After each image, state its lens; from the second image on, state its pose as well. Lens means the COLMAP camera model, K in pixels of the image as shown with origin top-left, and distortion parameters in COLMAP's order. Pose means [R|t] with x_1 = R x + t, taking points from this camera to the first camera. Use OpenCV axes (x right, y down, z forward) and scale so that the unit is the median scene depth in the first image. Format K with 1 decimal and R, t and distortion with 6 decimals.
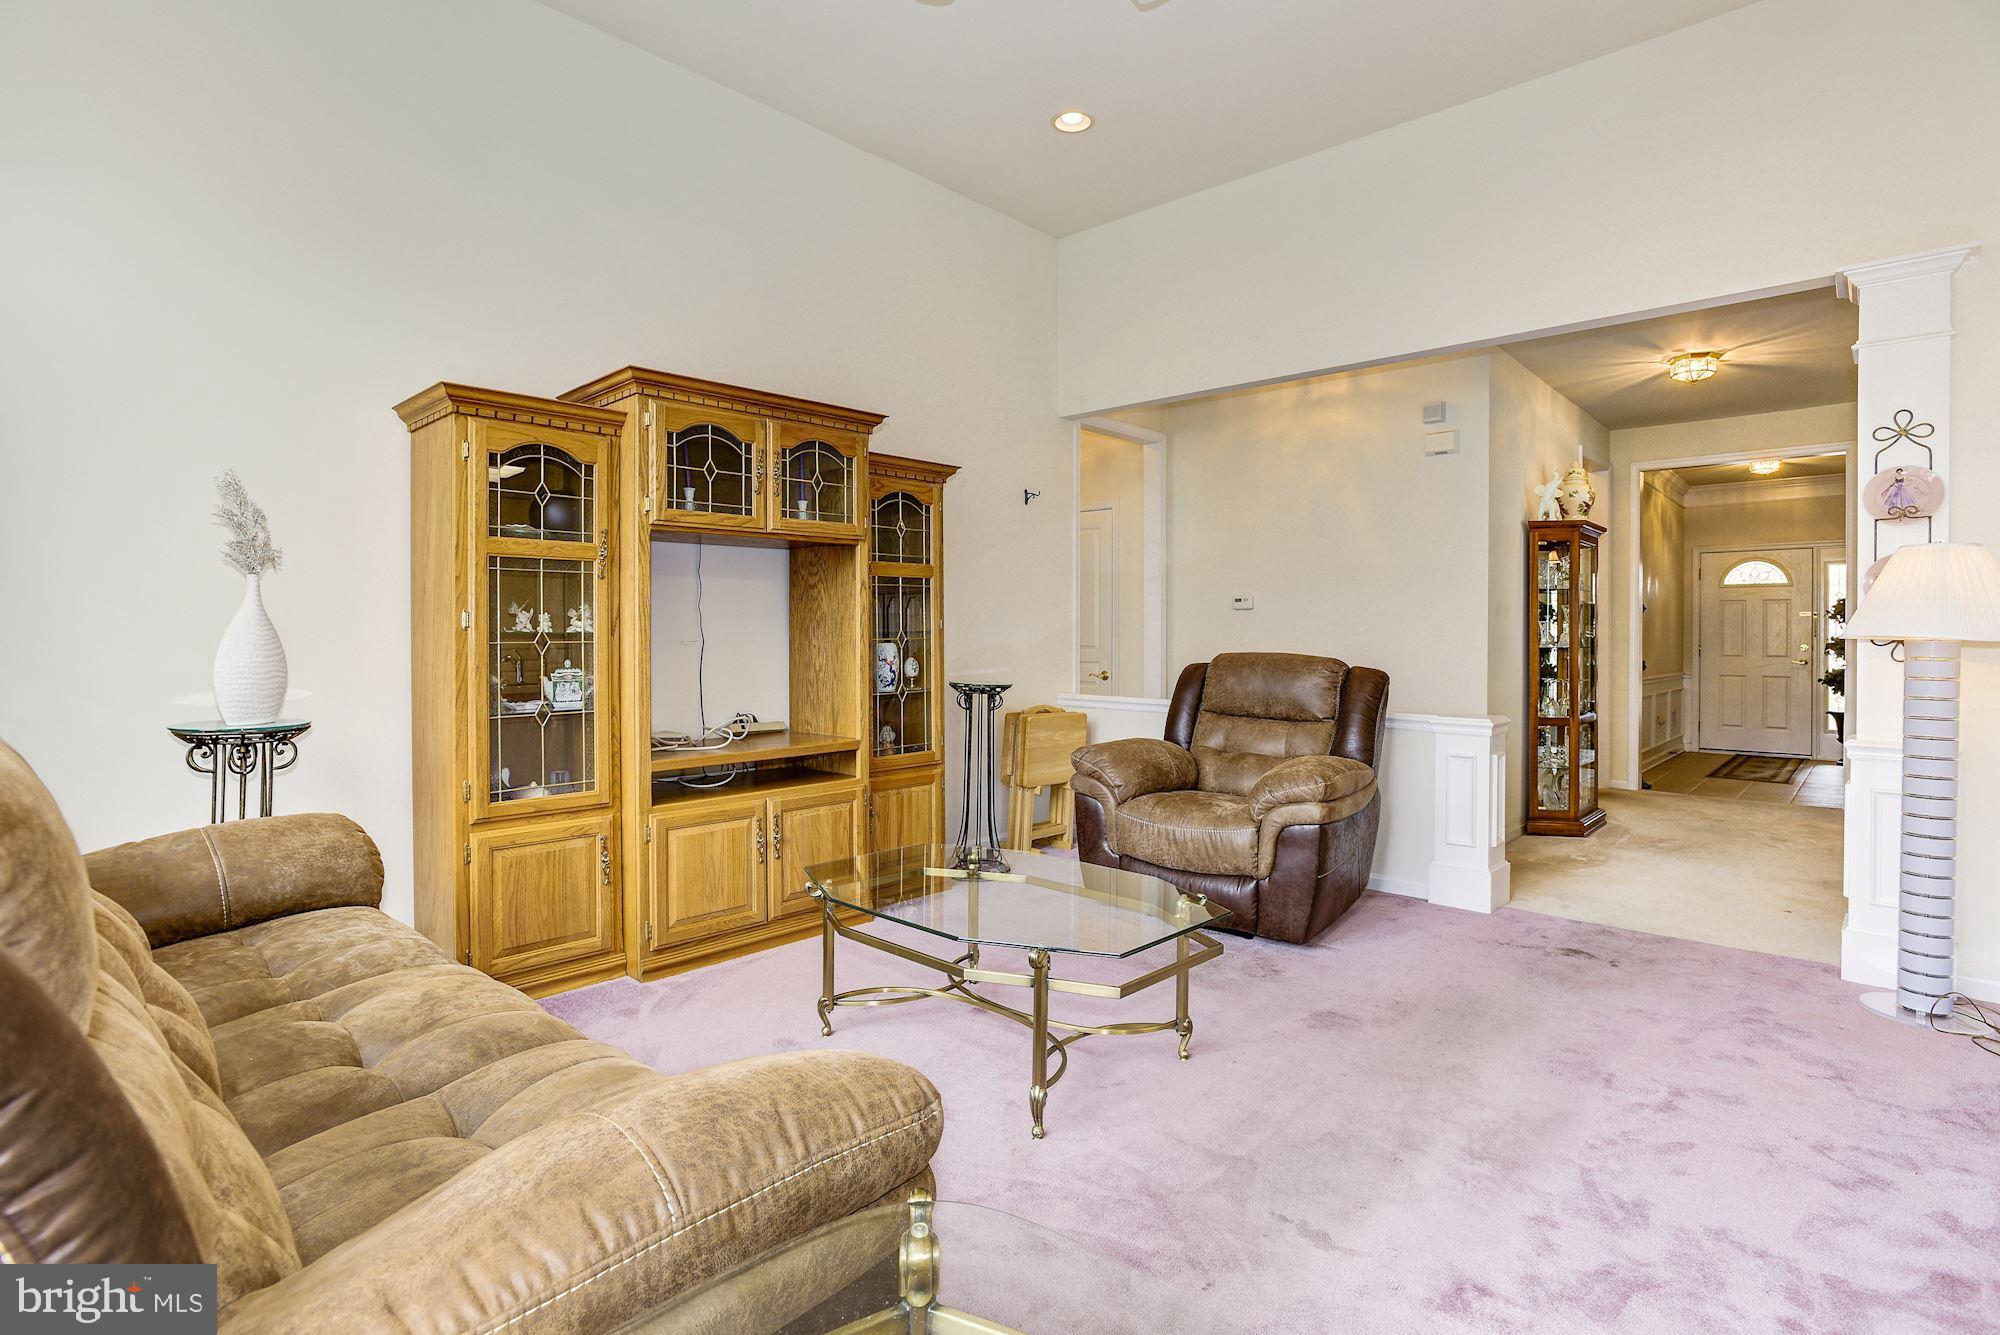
lens RADIAL K [[994.7, 0, 1022.9], [0, 994.7, 639.3], [0, 0, 1]] dist [-0.046409, 0.022194]
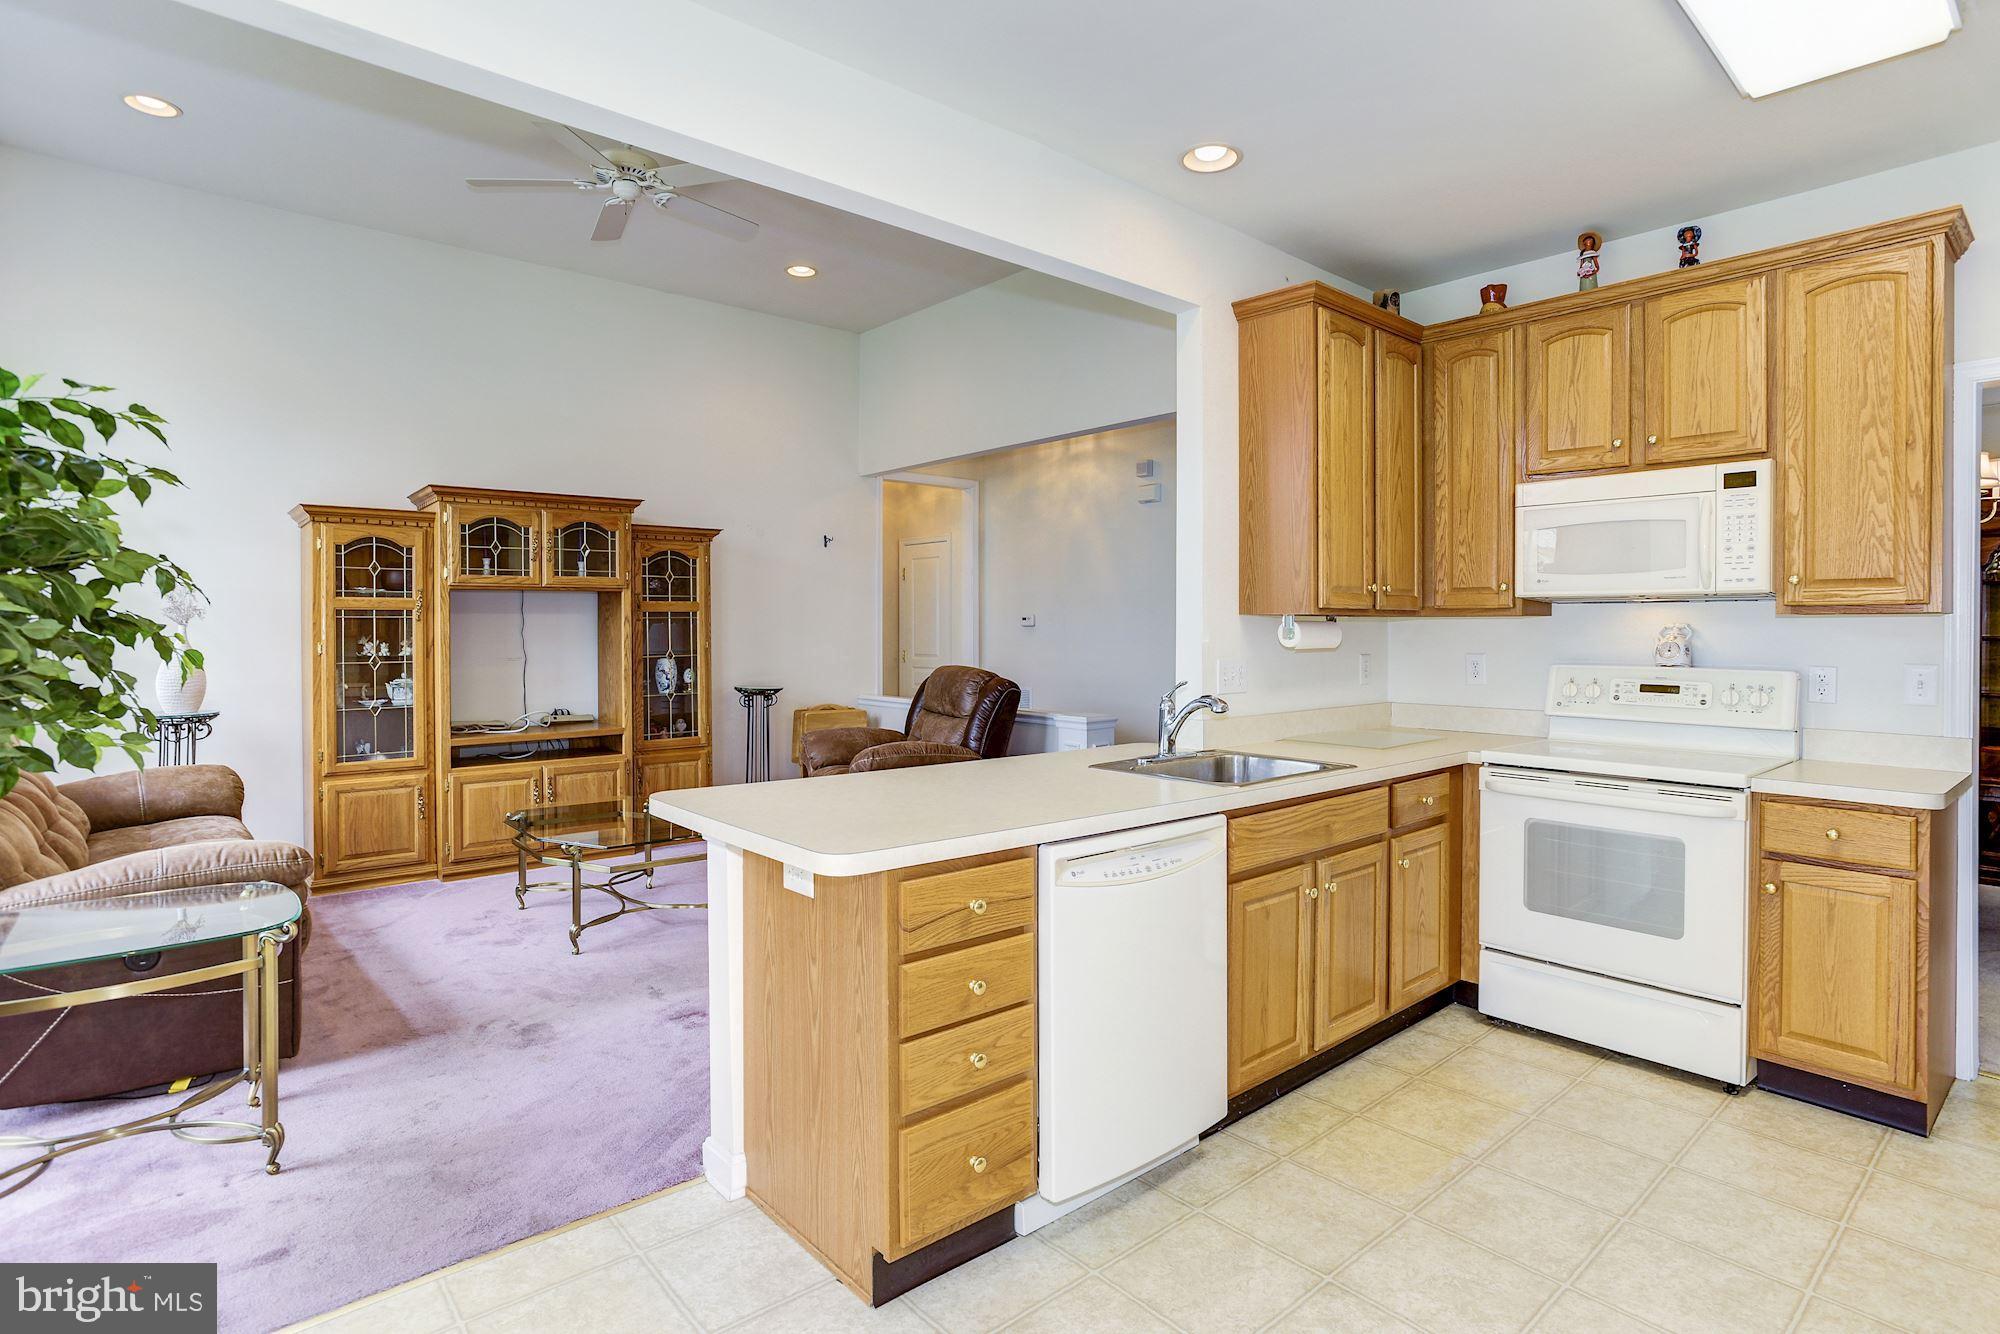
lens RADIAL K [[994.7, 0, 1026.7], [0, 994.7, 635.8], [0, 0, 1]] dist [-0.046409, 0.022194]
pose [[0.995945, -0.001397, -0.089957, 0.636389], [0.001460, 0.999999, 0.000634, -0.036100], [0.089956, -0.000763, 0.995945, -0.428858]]
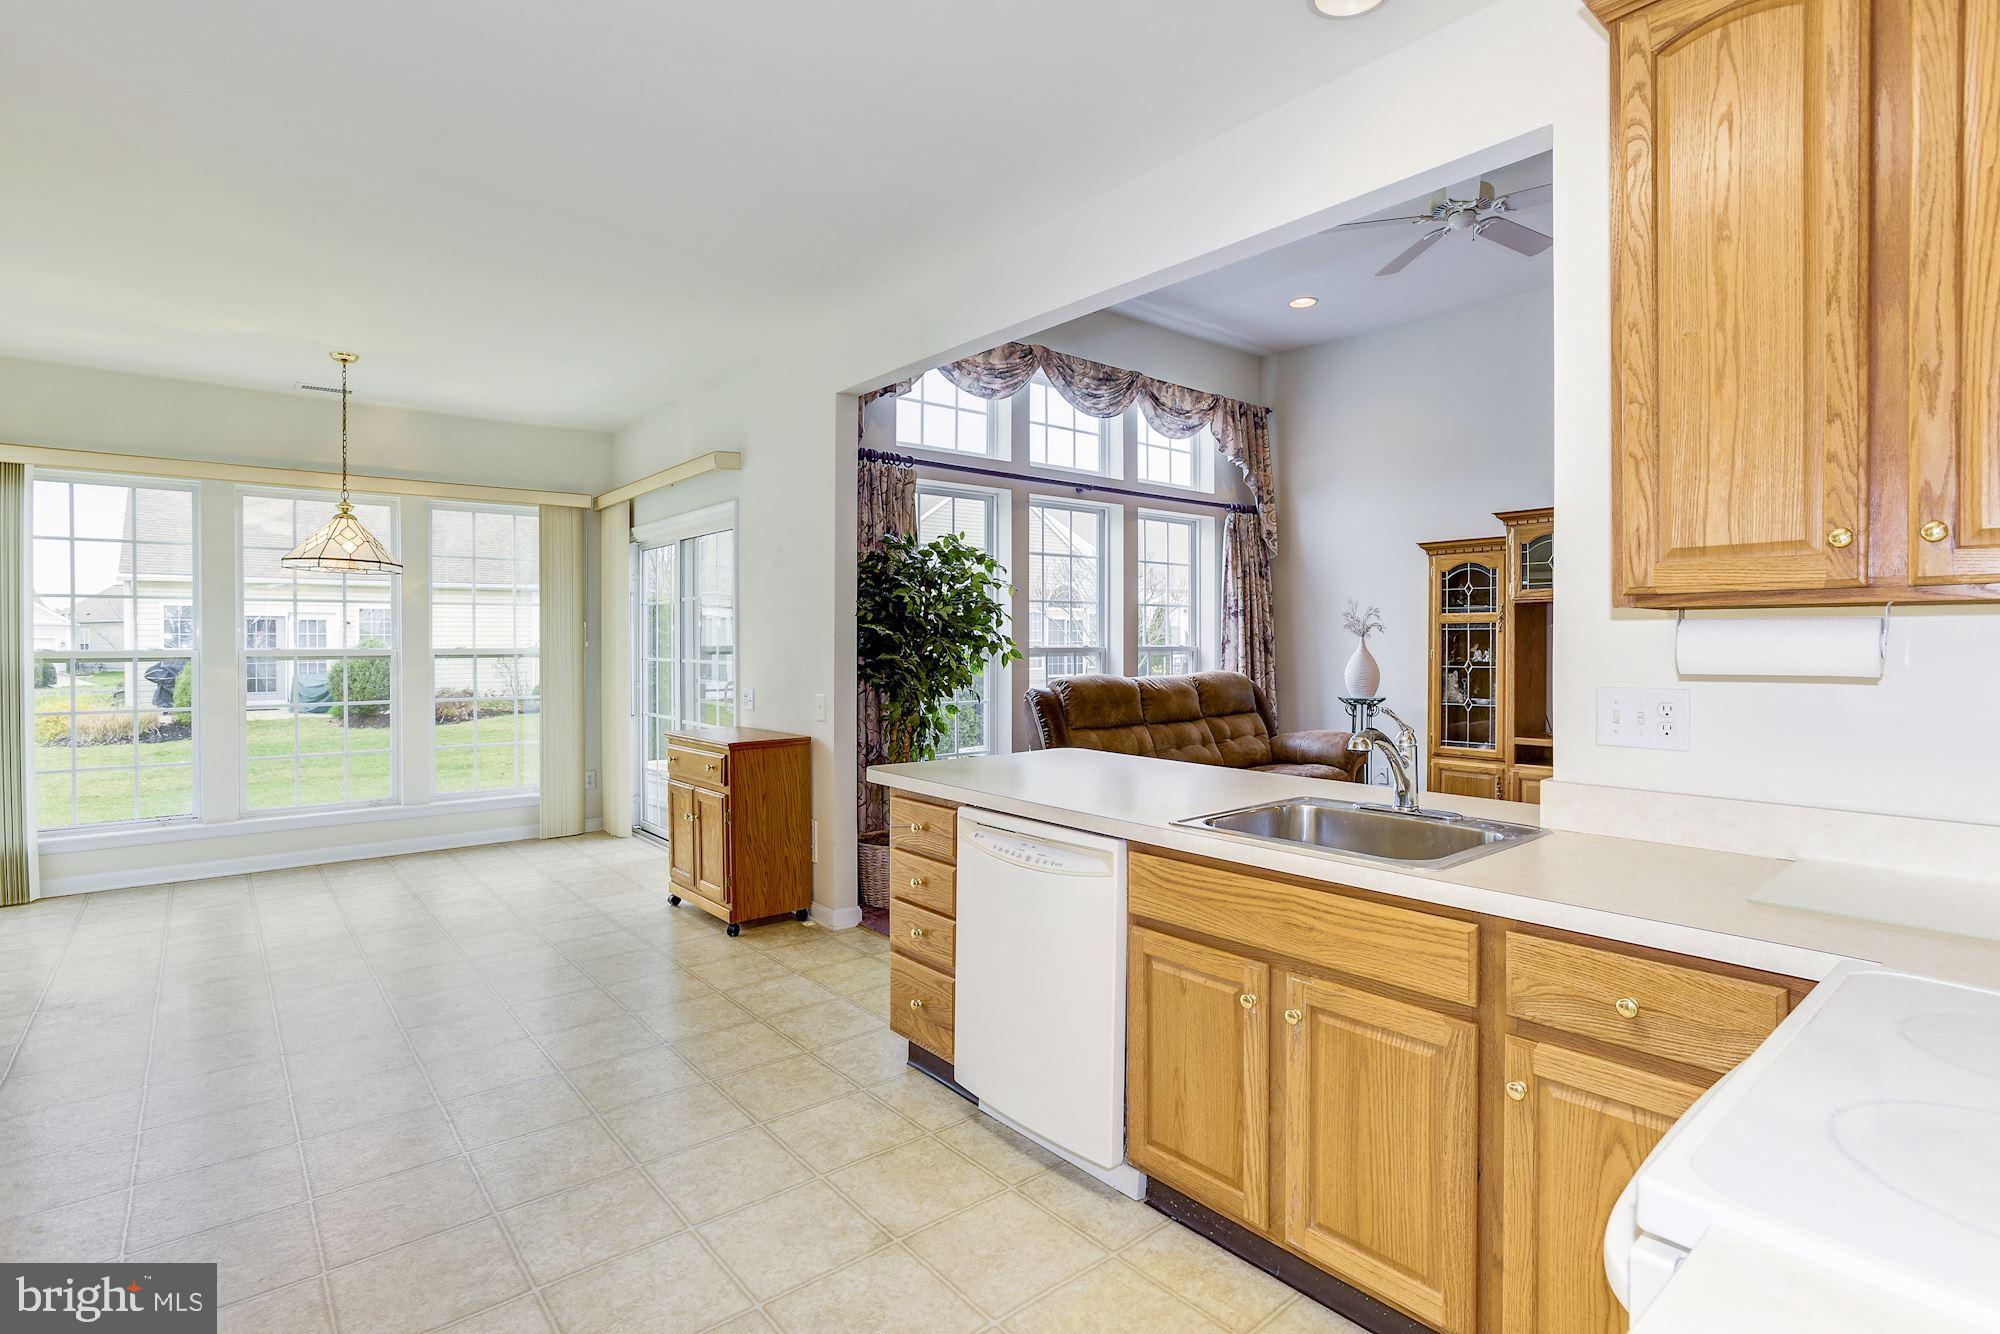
lens RADIAL K [[994.7, 0, 1009.9], [0, 994.7, 646.6], [0, 0, 1]] dist [-0.046409, 0.022194]
pose [[-0.111022, 0.004213, -0.993809, 1.379121], [-0.004147, 0.999980, 0.004702, -0.037891], [0.993809, 0.004643, -0.111002, 0.305956]]
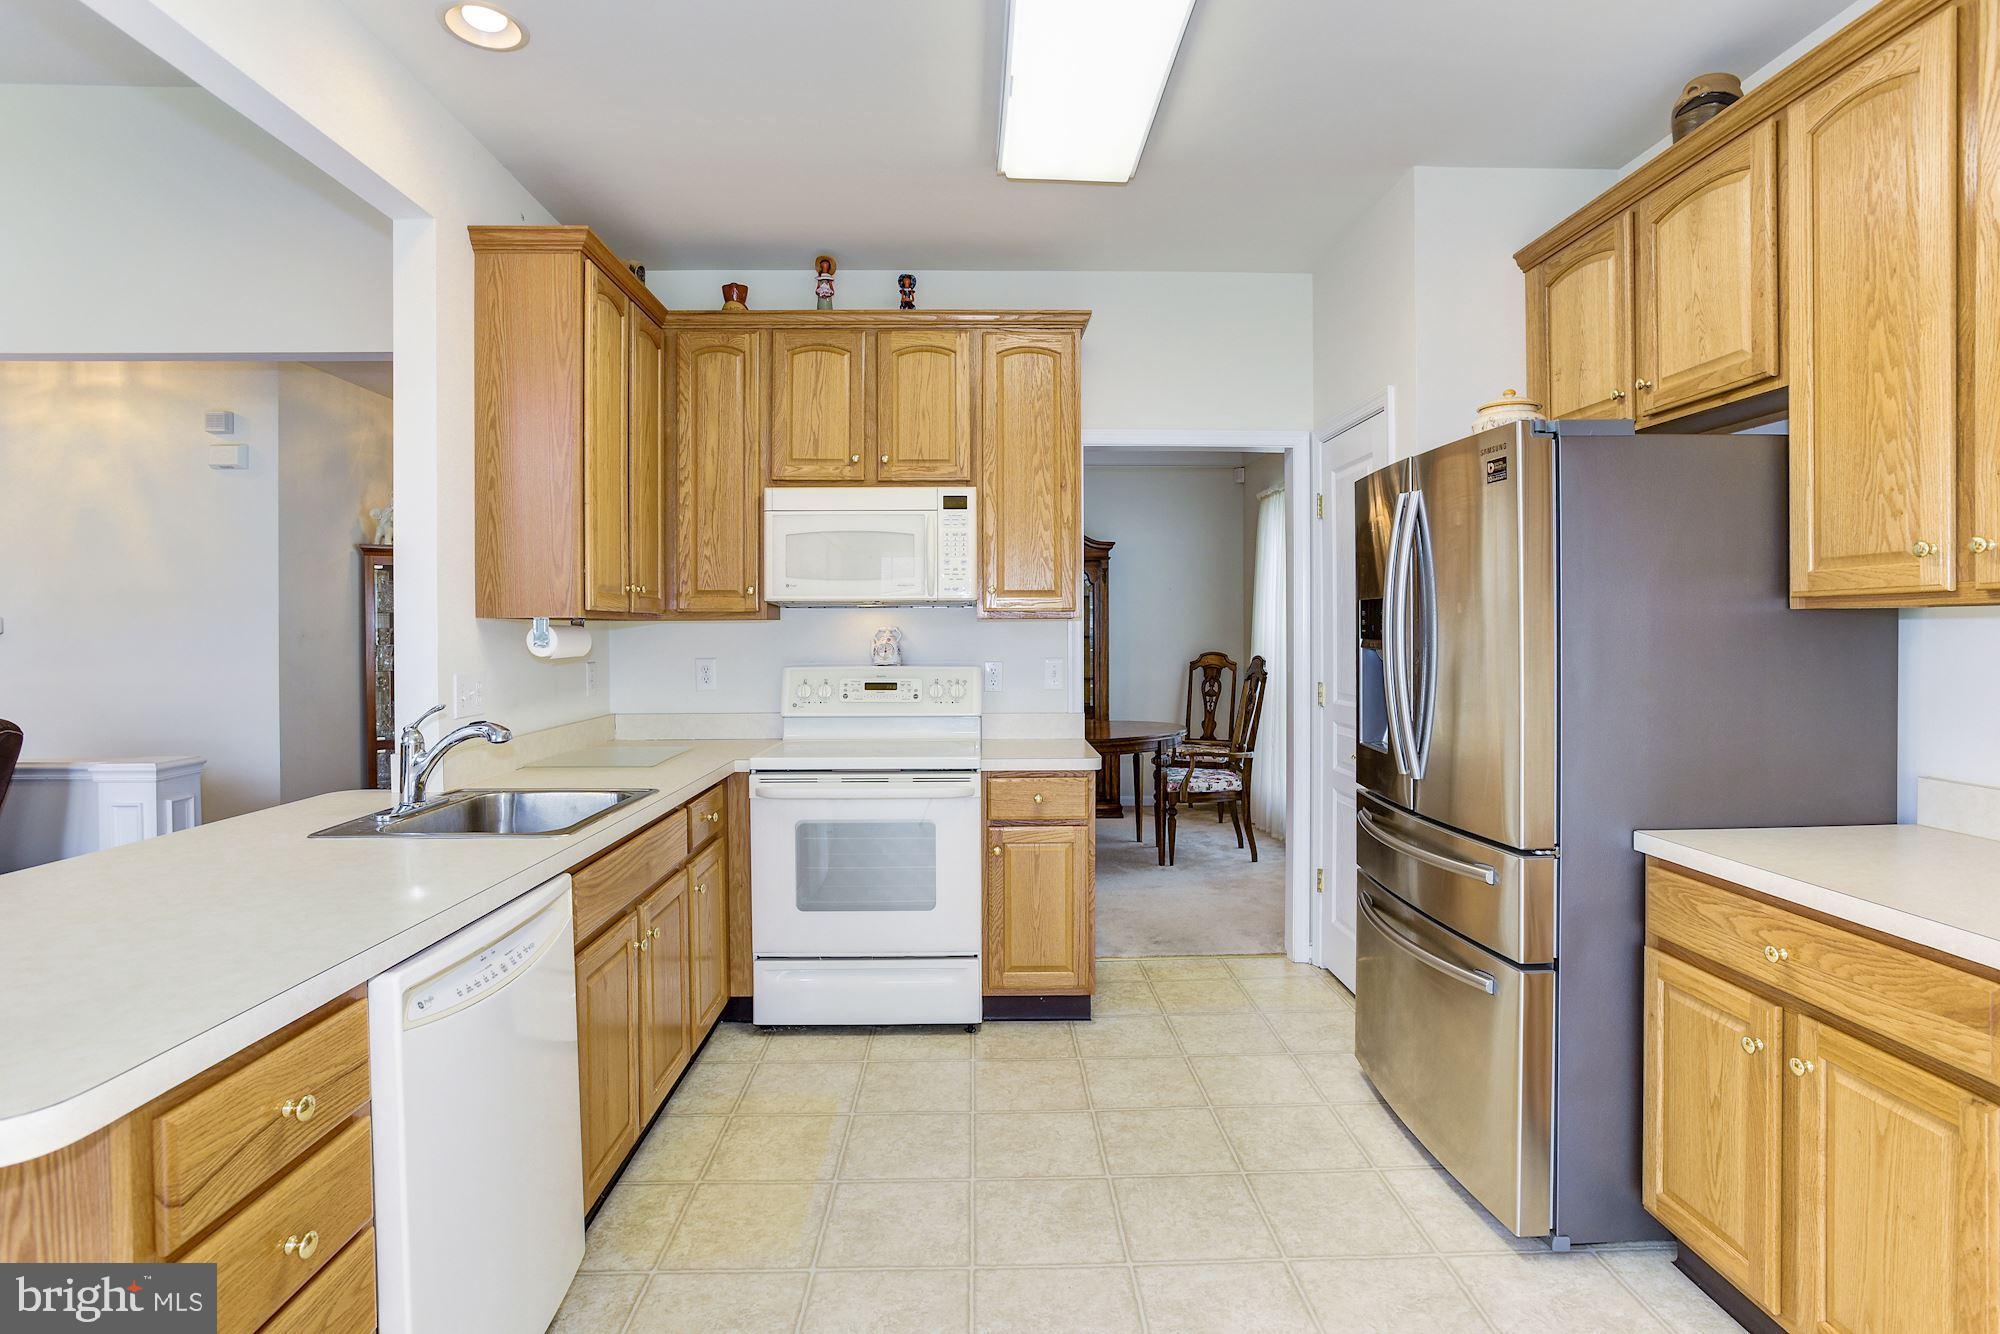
lens RADIAL K [[994.7, 0, 998.6], [0, 994.7, 643.8], [0, 0, 1]] dist [-0.046409, 0.022194]
pose [[0.716765, -0.015542, 0.697142, 0.499444], [0.012110, 0.999878, 0.009841, -0.037819], [-0.697210, 0.001389, 0.716866, -0.265352]]
